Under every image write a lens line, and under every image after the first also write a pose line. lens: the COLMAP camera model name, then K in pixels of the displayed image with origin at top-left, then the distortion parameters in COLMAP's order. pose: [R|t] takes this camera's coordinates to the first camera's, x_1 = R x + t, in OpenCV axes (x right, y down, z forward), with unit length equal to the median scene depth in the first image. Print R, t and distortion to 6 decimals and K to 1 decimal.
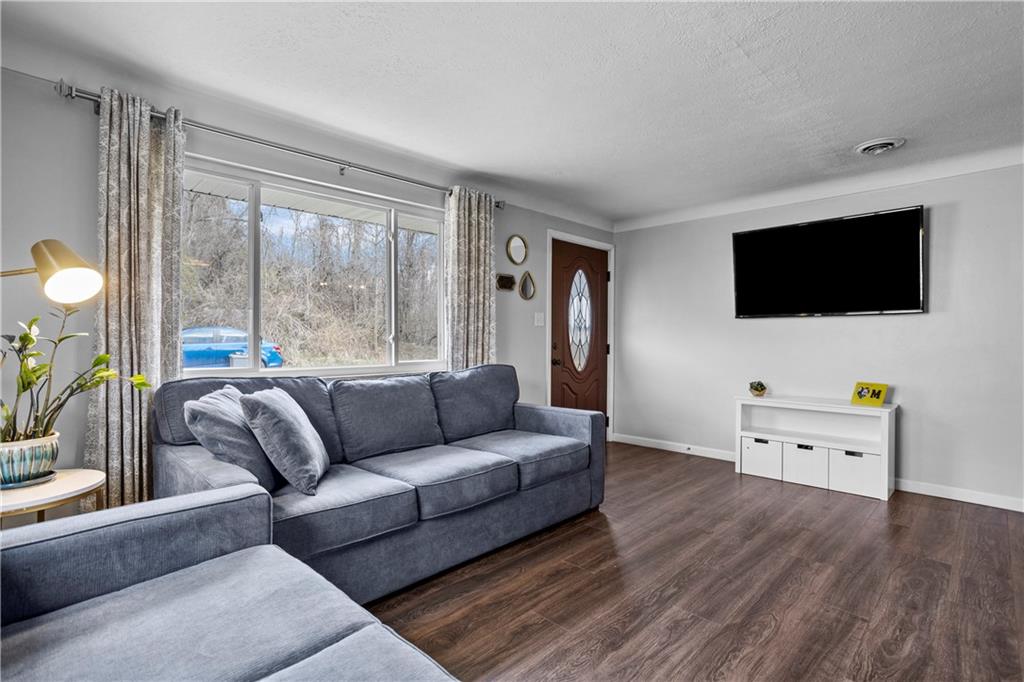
lens RADIAL K [[486.2, 0, 516.2], [0, 486.2, 339.1], [0, 0, 1]] dist [-0.038496, 0.022923]
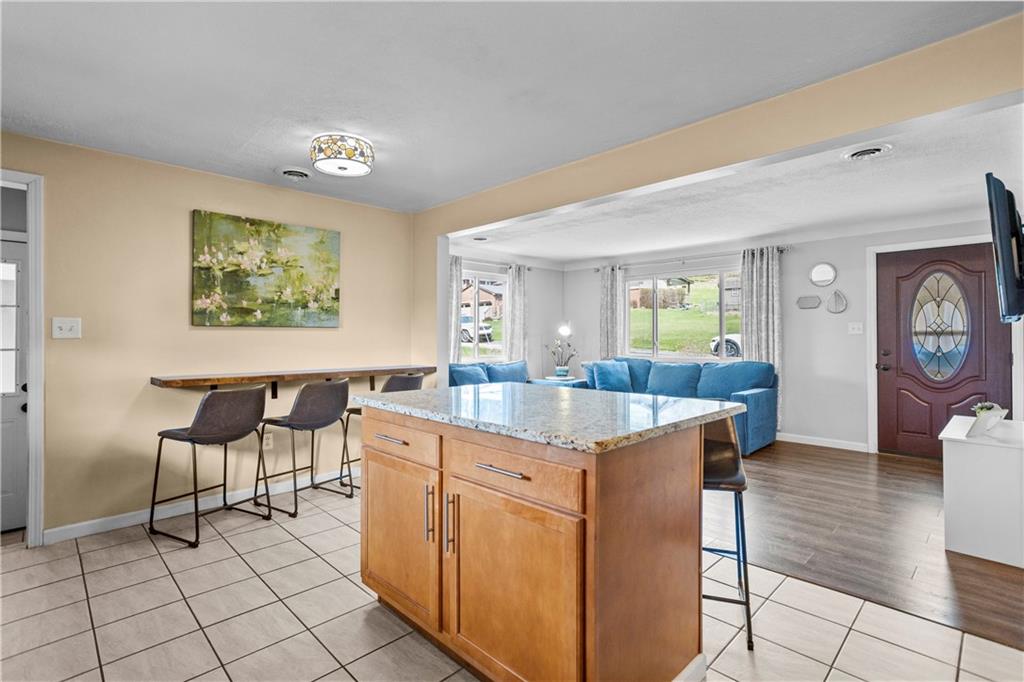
lens RADIAL K [[486.2, 0, 516.2], [0, 486.2, 339.1], [0, 0, 1]] dist [-0.038496, 0.022923]
pose [[-0.009984, -0.003515, -0.999944, 1.158810], [-0.003271, 0.999989, -0.003482, -0.009190], [0.999945, 0.003236, -0.009996, 0.206699]]
